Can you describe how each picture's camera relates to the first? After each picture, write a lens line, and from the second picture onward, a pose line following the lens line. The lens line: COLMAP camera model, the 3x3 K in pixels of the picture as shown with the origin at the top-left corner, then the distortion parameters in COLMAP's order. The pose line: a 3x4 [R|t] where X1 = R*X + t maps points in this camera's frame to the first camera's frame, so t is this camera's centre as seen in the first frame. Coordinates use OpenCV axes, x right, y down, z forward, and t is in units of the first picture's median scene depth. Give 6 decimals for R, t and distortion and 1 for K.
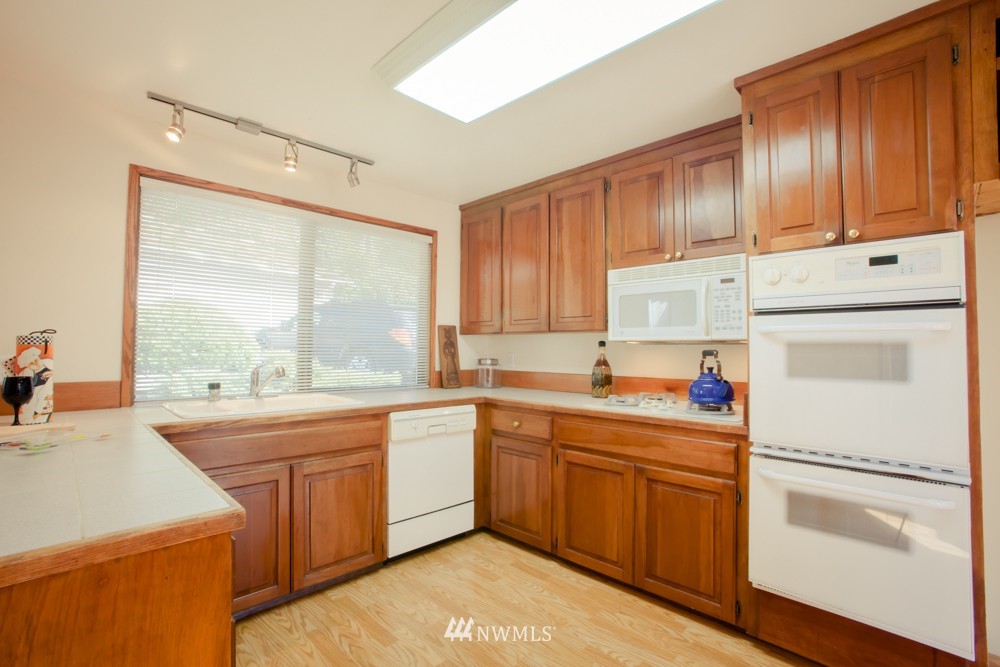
lens RADIAL K [[476.1, 0, 489.1], [0, 476.1, 330.7], [0, 0, 1]] dist [0.001610, 0.000745]
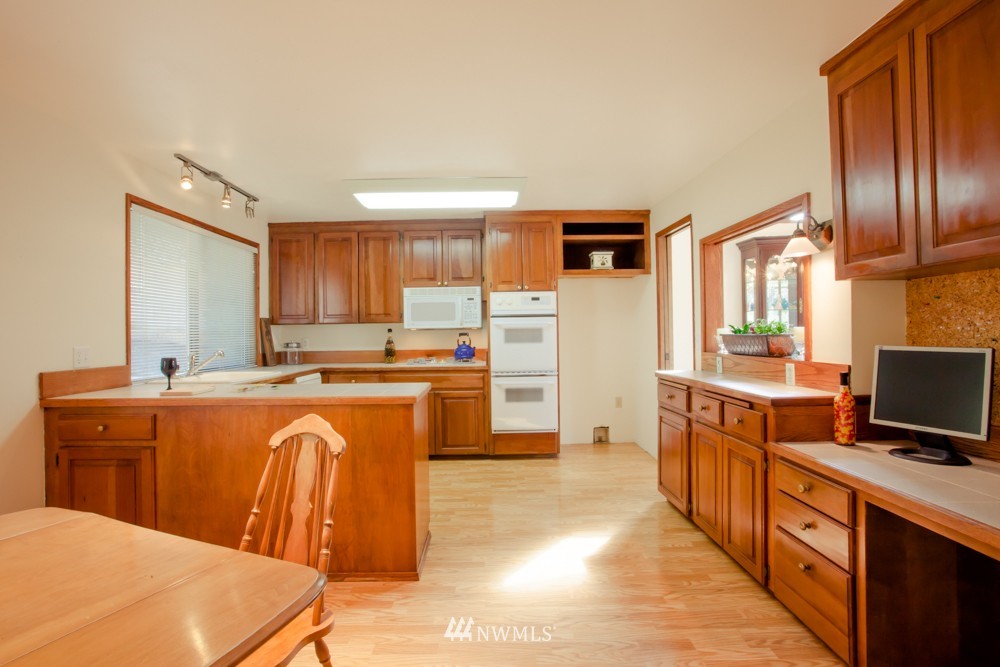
lens RADIAL K [[476.1, 0, 489.1], [0, 476.1, 330.7], [0, 0, 1]] dist [0.001610, 0.000745]
pose [[0.717419, -0.013571, 0.696509, -0.870270], [-0.007108, 0.999616, 0.026798, -0.024075], [-0.696605, -0.024176, 0.717047, -0.536345]]
